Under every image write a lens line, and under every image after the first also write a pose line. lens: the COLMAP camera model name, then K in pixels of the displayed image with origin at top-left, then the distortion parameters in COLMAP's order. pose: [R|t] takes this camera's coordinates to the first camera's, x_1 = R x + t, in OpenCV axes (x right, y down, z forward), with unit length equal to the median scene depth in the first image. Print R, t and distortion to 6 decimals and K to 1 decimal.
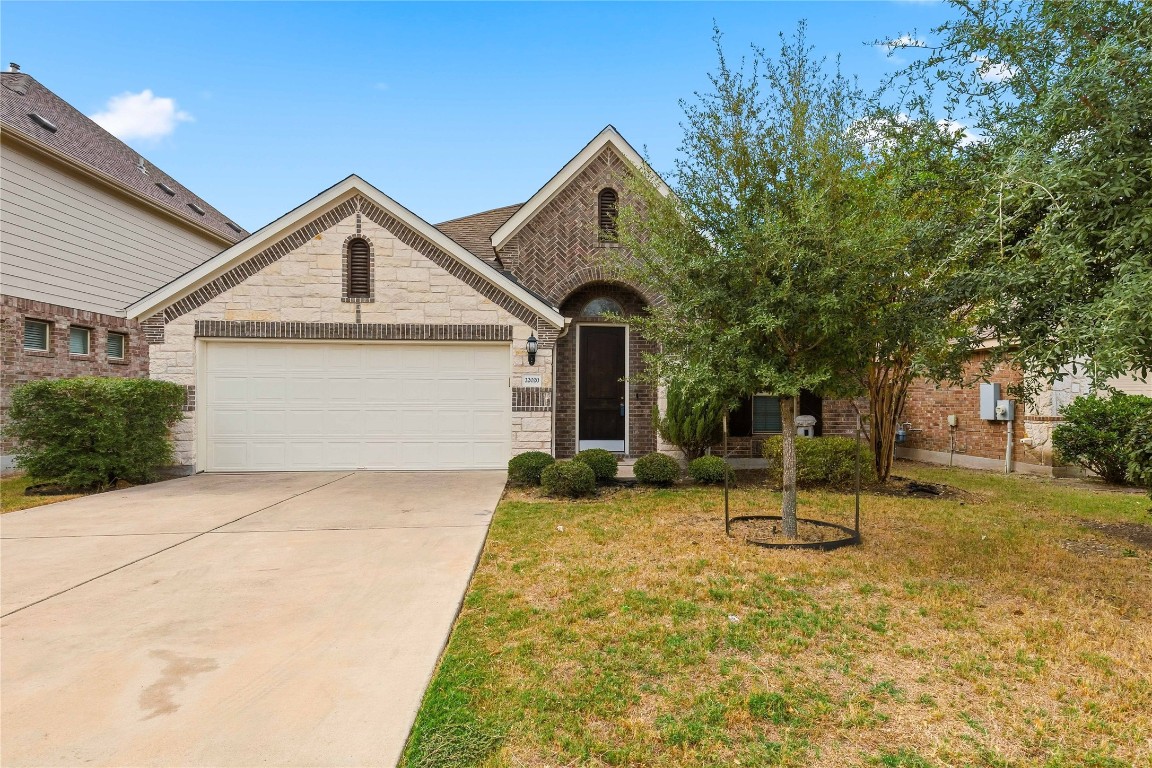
lens RADIAL K [[595.1, 0, 578.2], [0, 595.1, 377.7], [0, 0, 1]] dist [-0.000161, -0.000636]
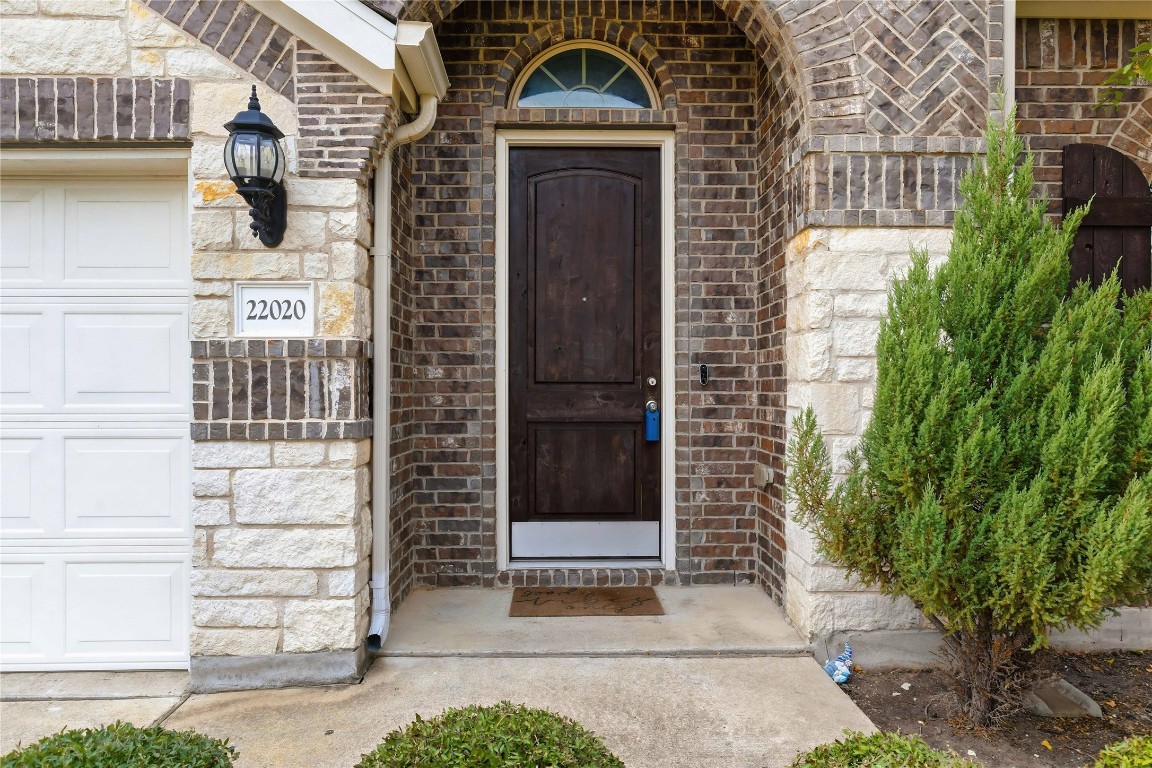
lens RADIAL K [[595.1, 0, 578.2], [0, 595.1, 377.7], [0, 0, 1]] dist [-0.000161, -0.000636]
pose [[0.999283, -0.006994, -0.037223, 0.051886], [0.008053, 0.999565, 0.028367, 0.025362], [0.037008, -0.028646, 0.998904, 0.761456]]
